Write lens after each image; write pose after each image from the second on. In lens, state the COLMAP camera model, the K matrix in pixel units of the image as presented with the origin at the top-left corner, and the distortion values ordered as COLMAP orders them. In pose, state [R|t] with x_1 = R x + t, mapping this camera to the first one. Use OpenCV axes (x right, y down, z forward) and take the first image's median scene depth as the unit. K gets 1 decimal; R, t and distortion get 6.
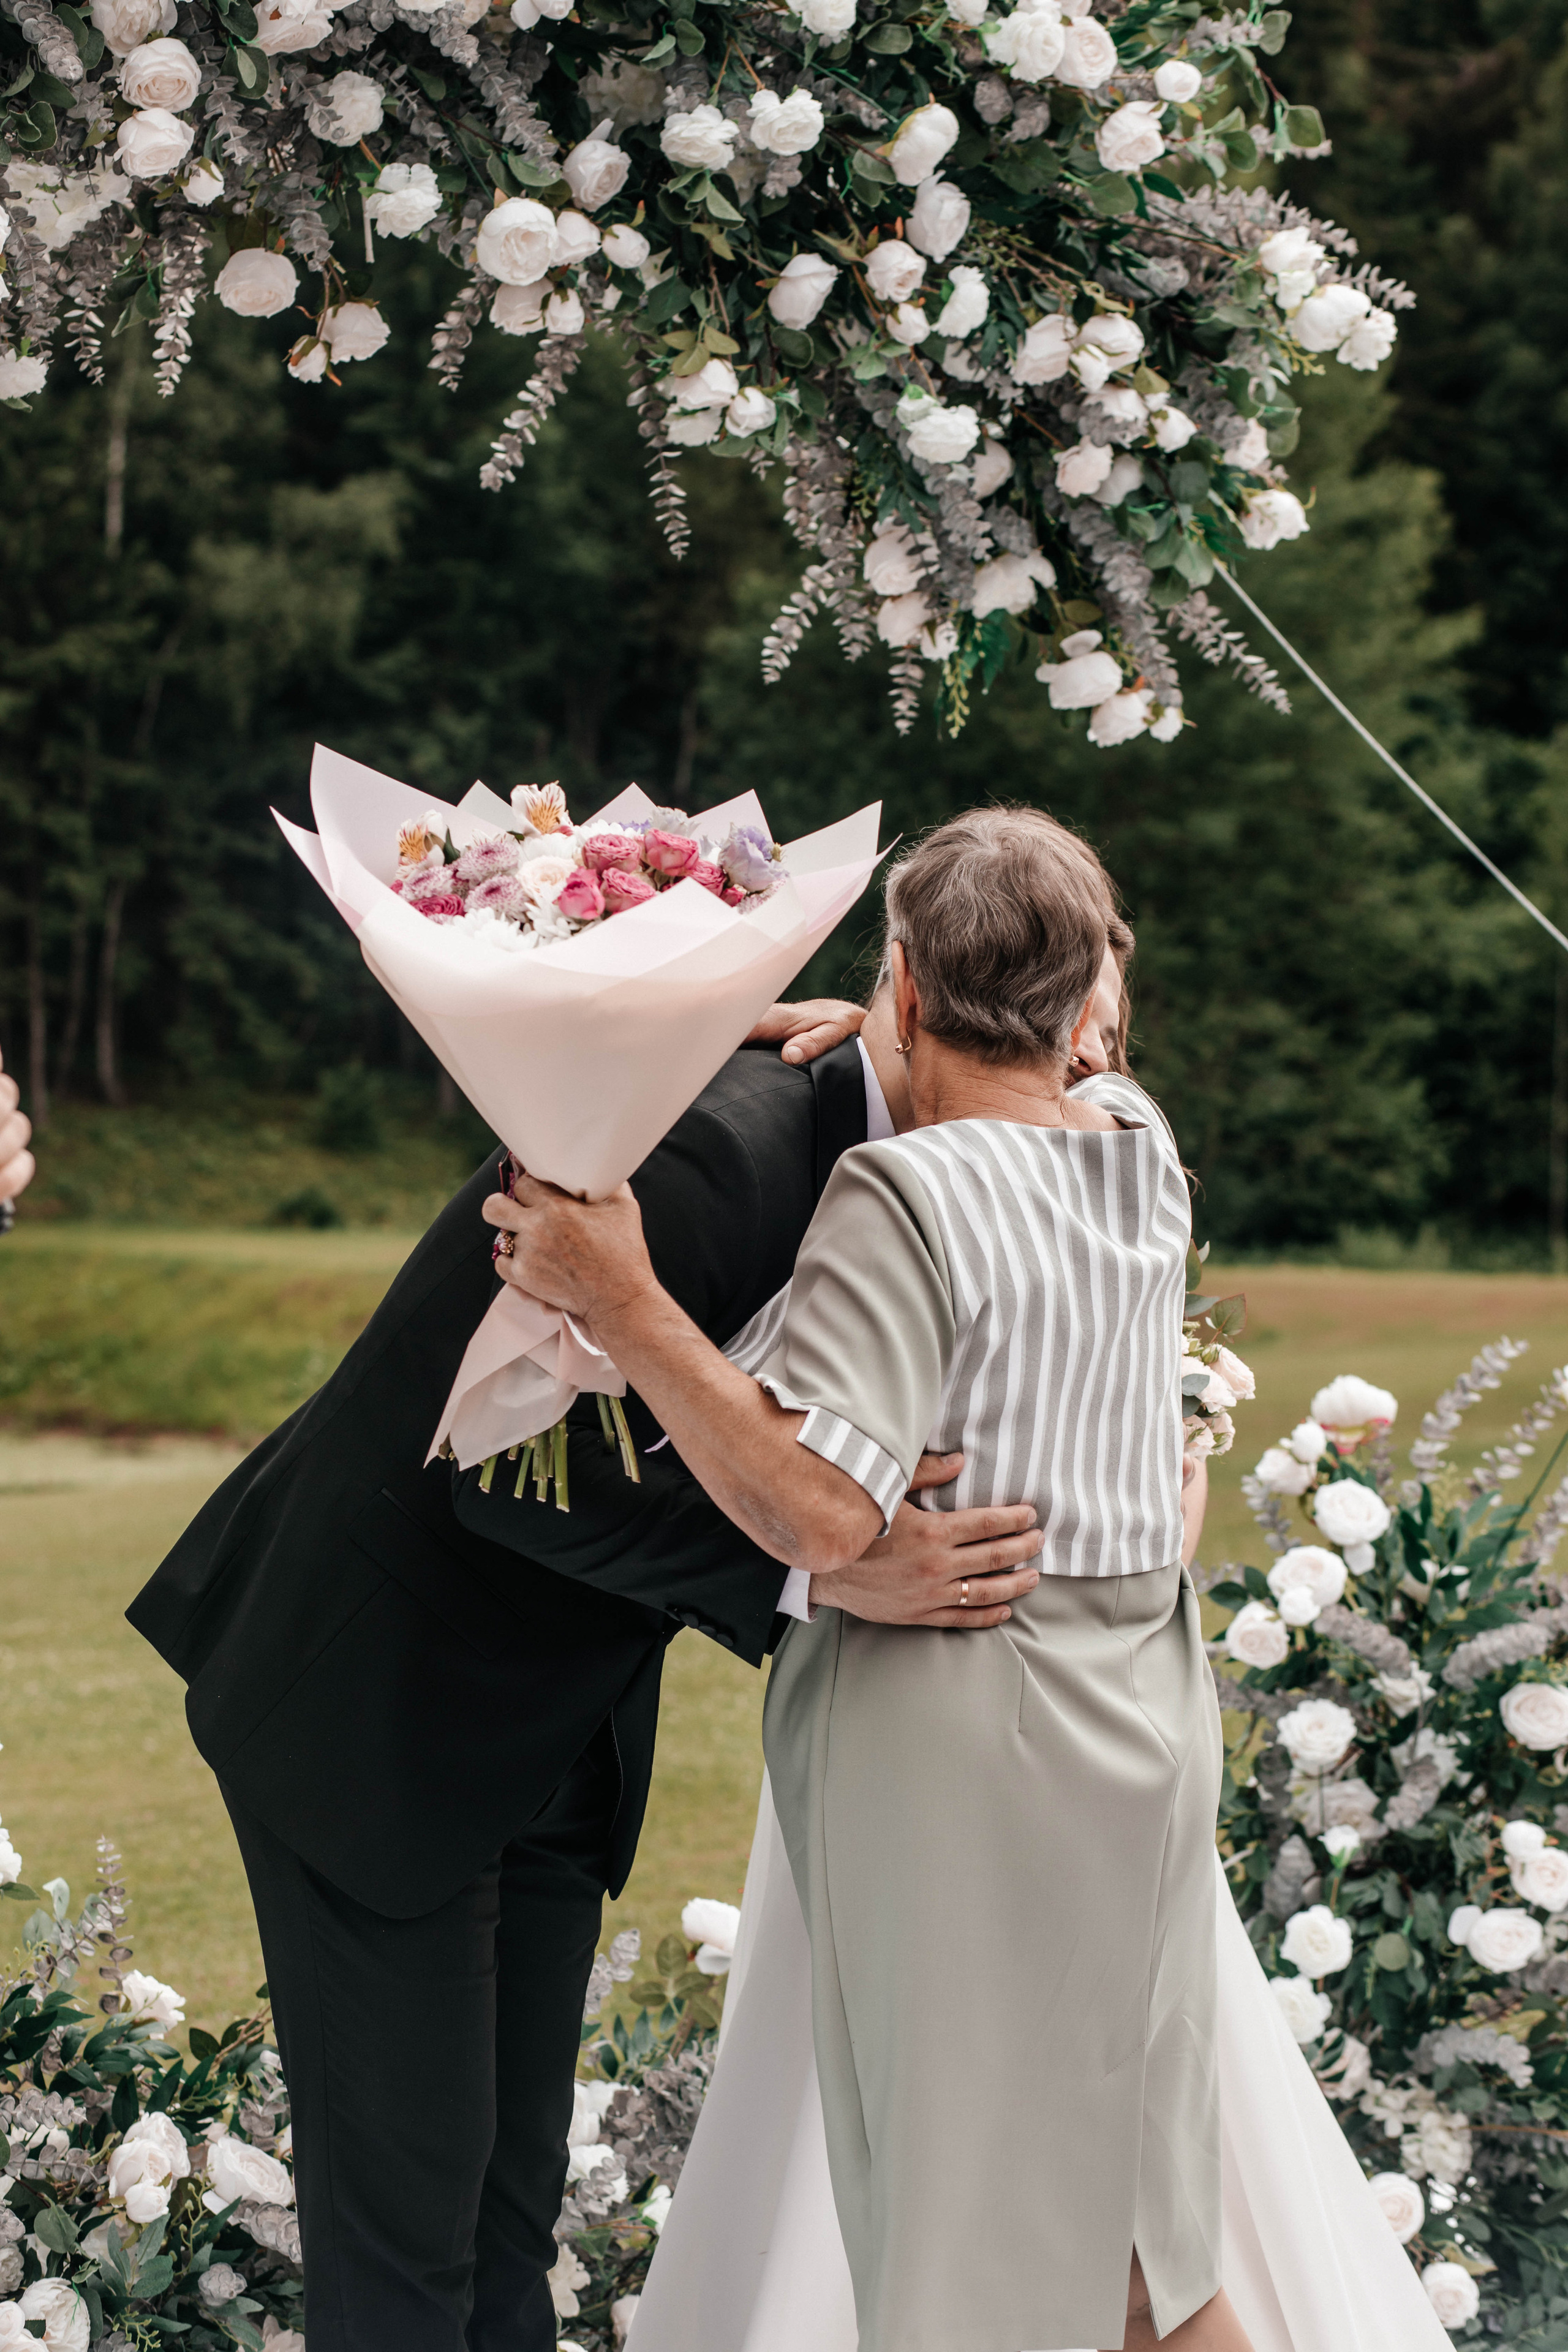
lens RADIAL K [[5559.6, 0, 784.0], [0, 5559.6, 1176.0], [0, 0, 1]] dist [-0.159621, -0.326379]
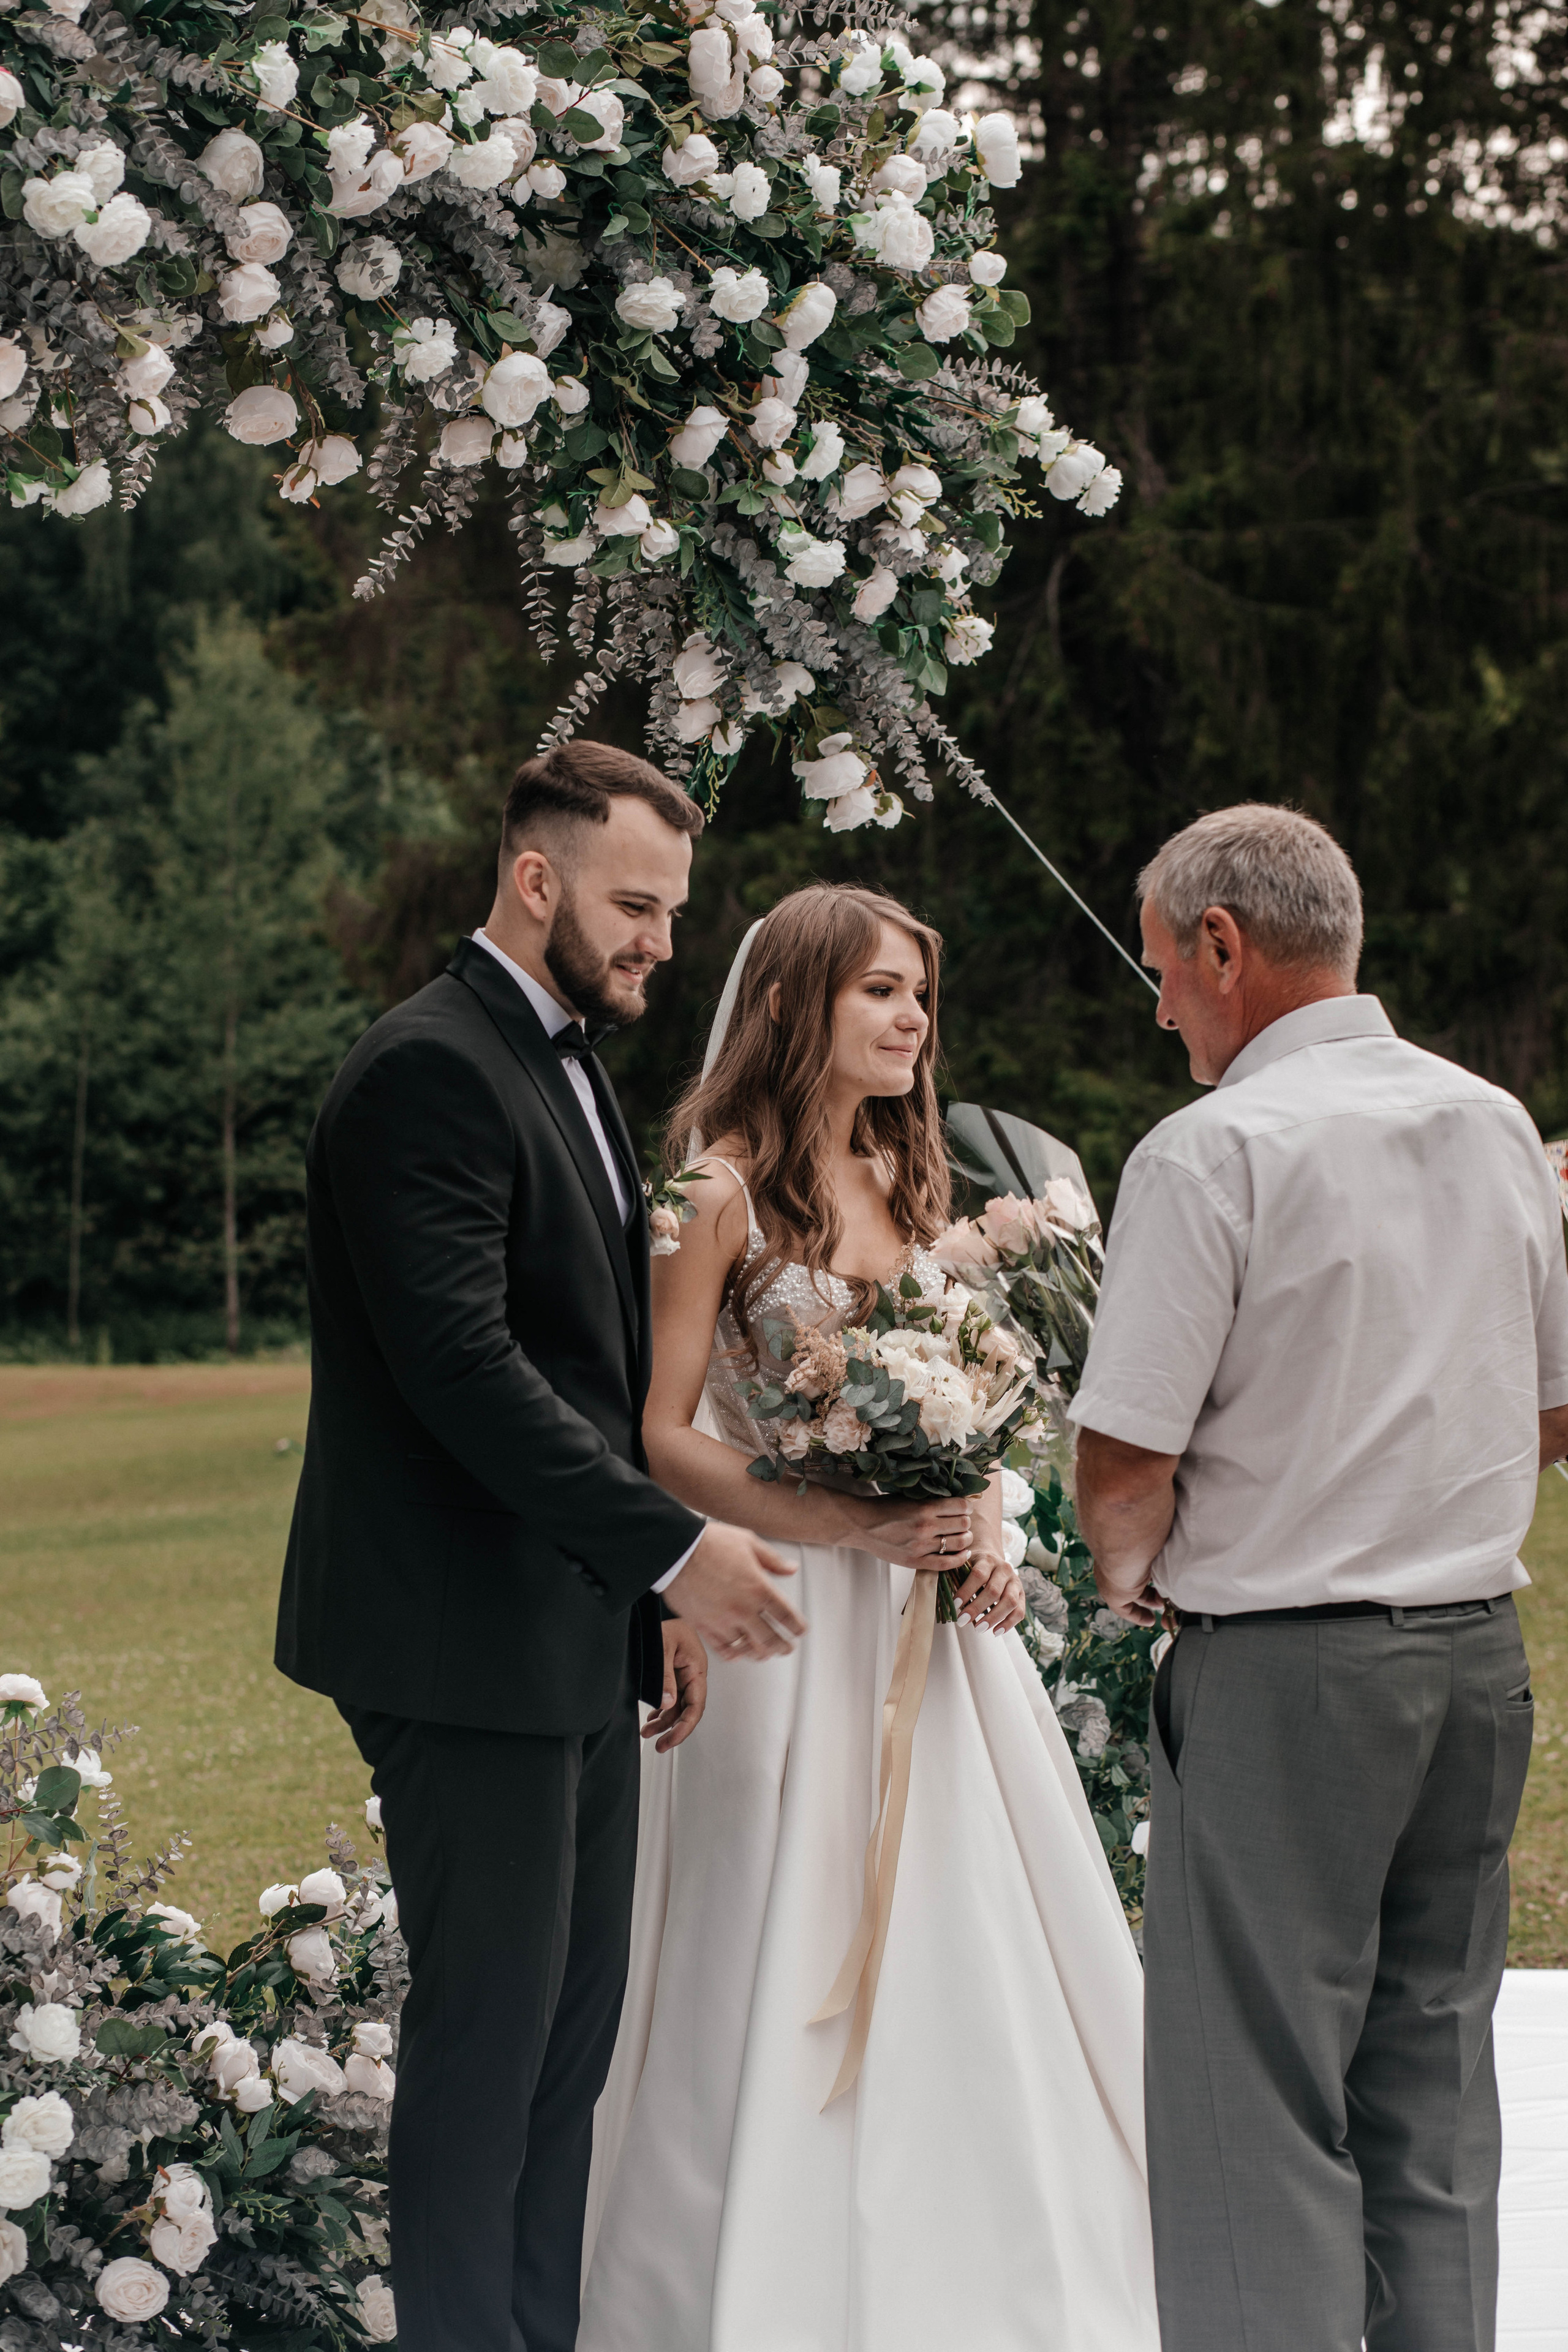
lens RADIAL K [[5457.5, 0, 784.0], [0, 5457.5, 1176.0], [0, 0, 1]] dist [-0.133989, 0.033255]
pose [[0.962797, -0.003019, 0.270208, -0.287656], [0.007530, 0.999849, -0.015660, 0.013629], [-0.270120, 0.017112, 0.962675, -0.105478]]
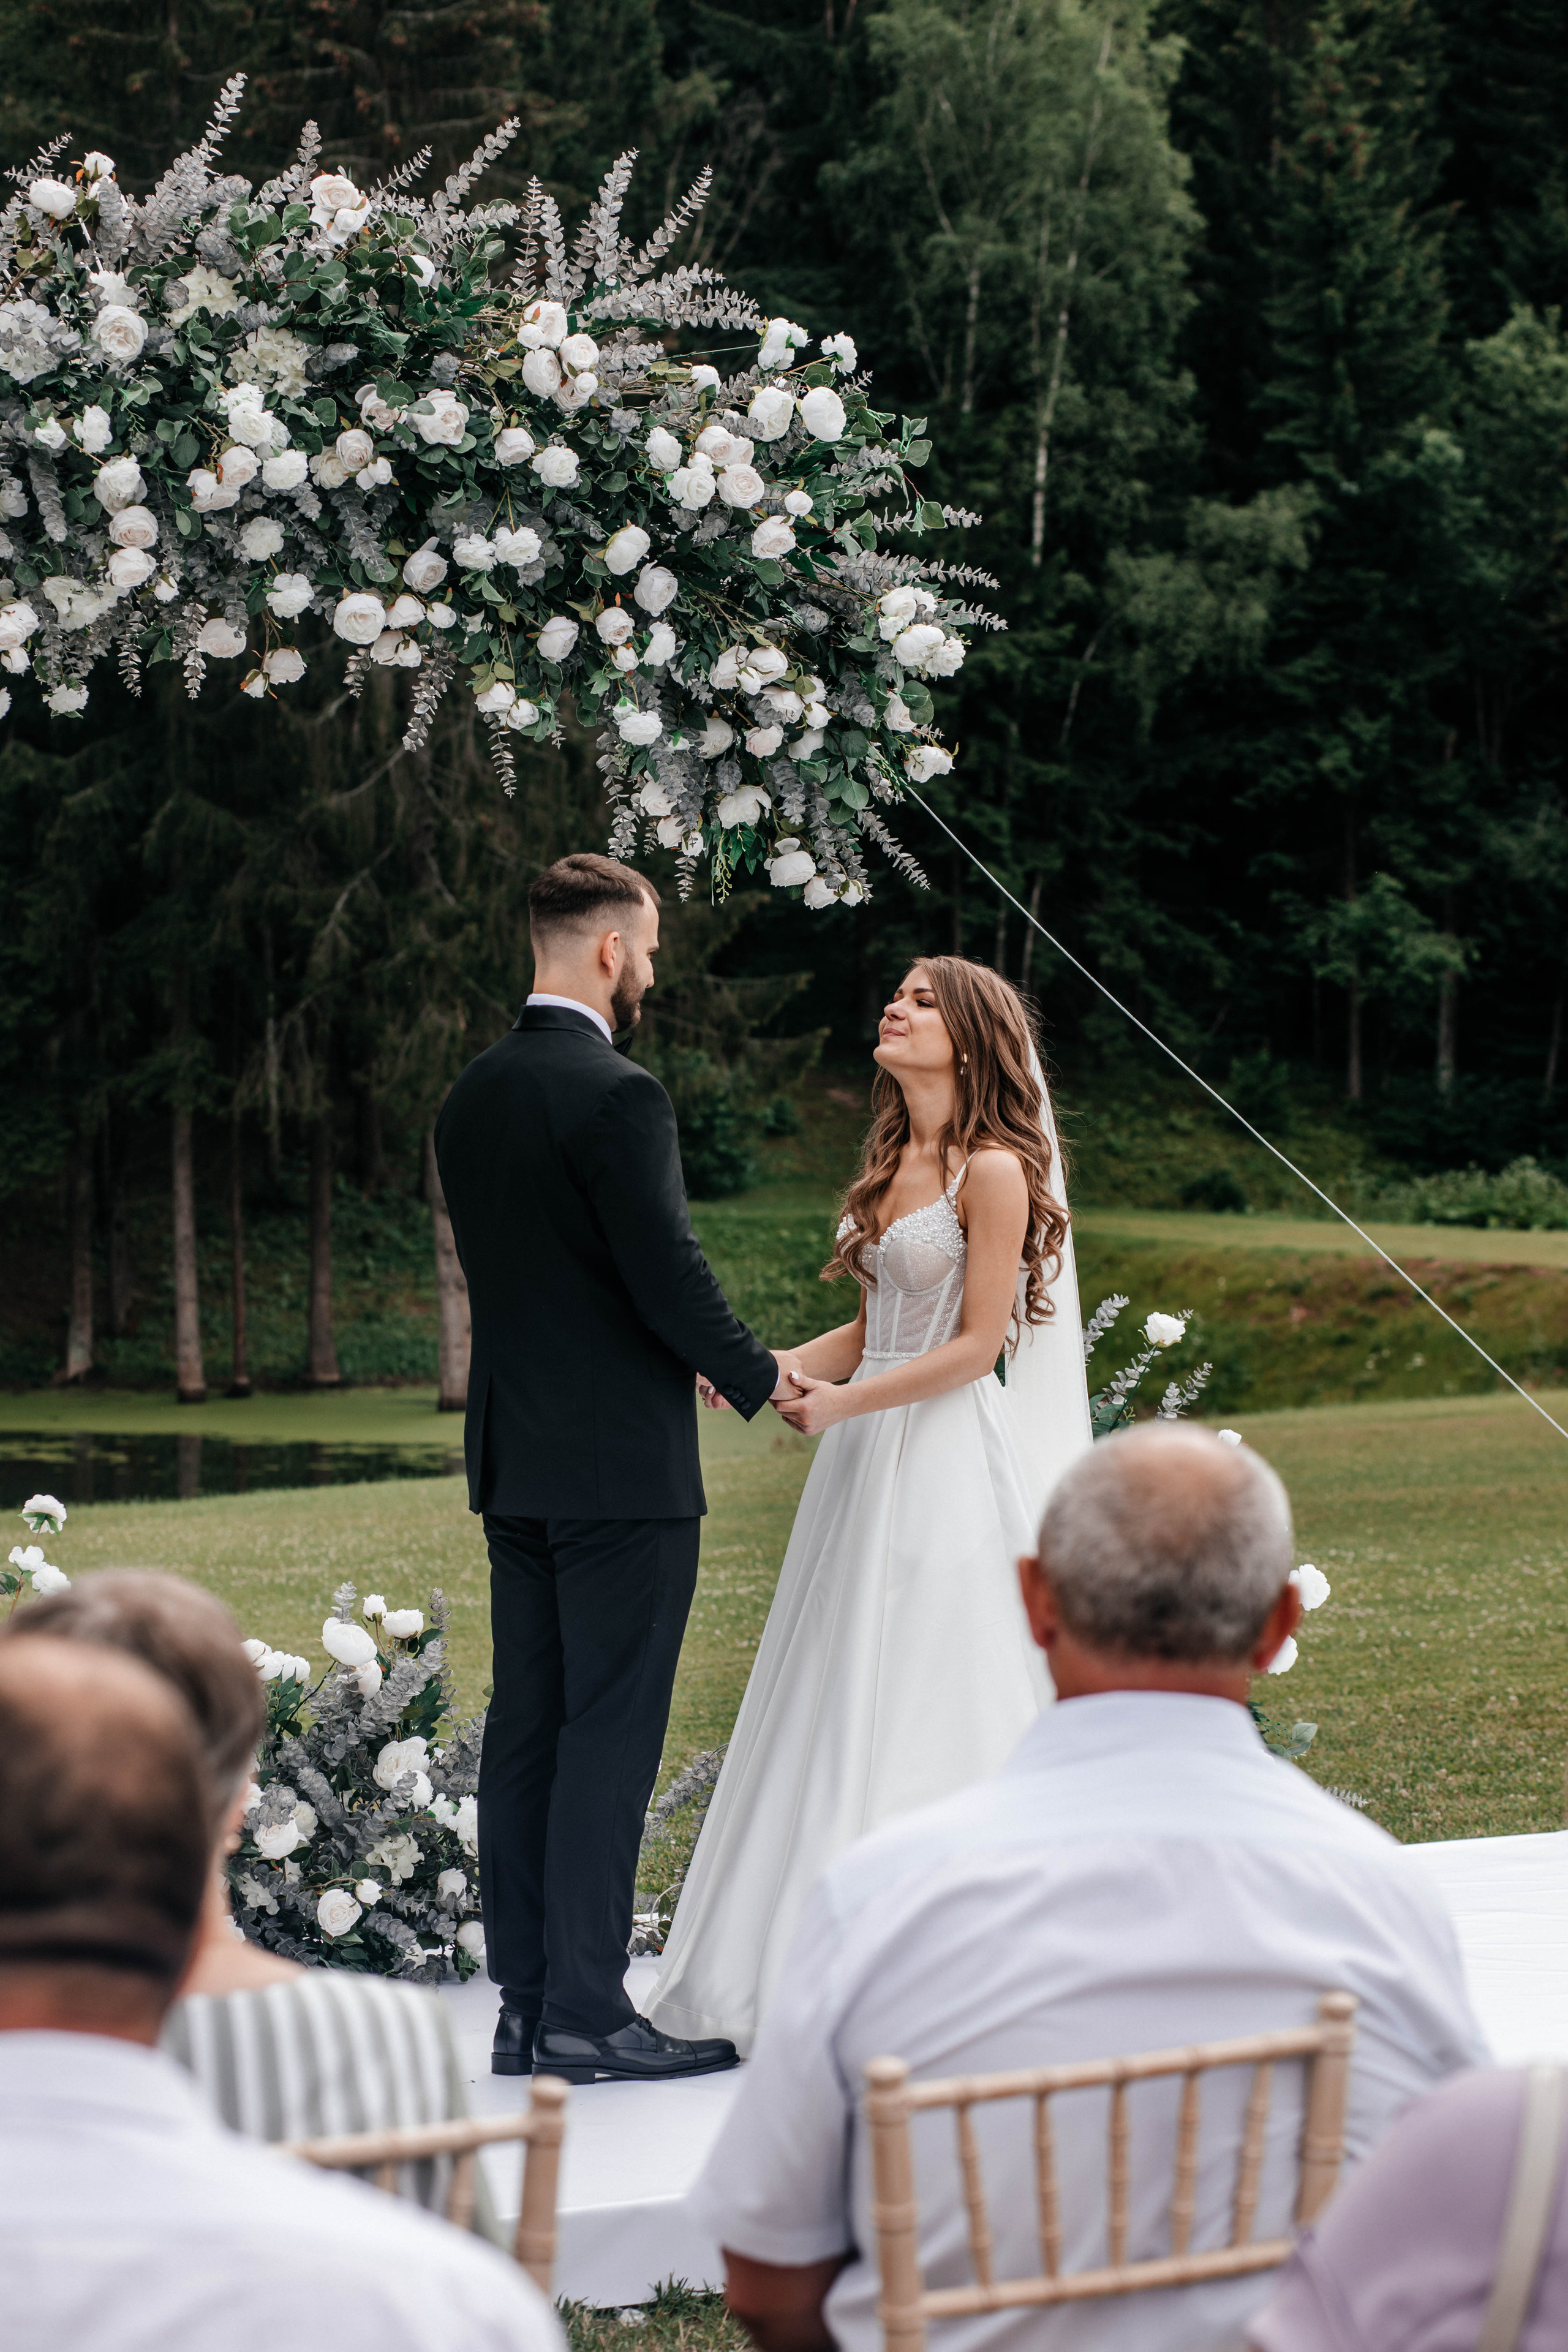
lens RADIAL K [[5510.7, 0, 784.7], [0, 5510.7, 1133.2], [0, 0, 1]] dist [-0.123310, -0.864145]
pose [[0.983676, 0.016440, -0.179197, 0.359845], [-0.017195, 0.999849, -0.002661, -0.010936], [0.179126, 0.005698, 0.983810, -0.579606]]
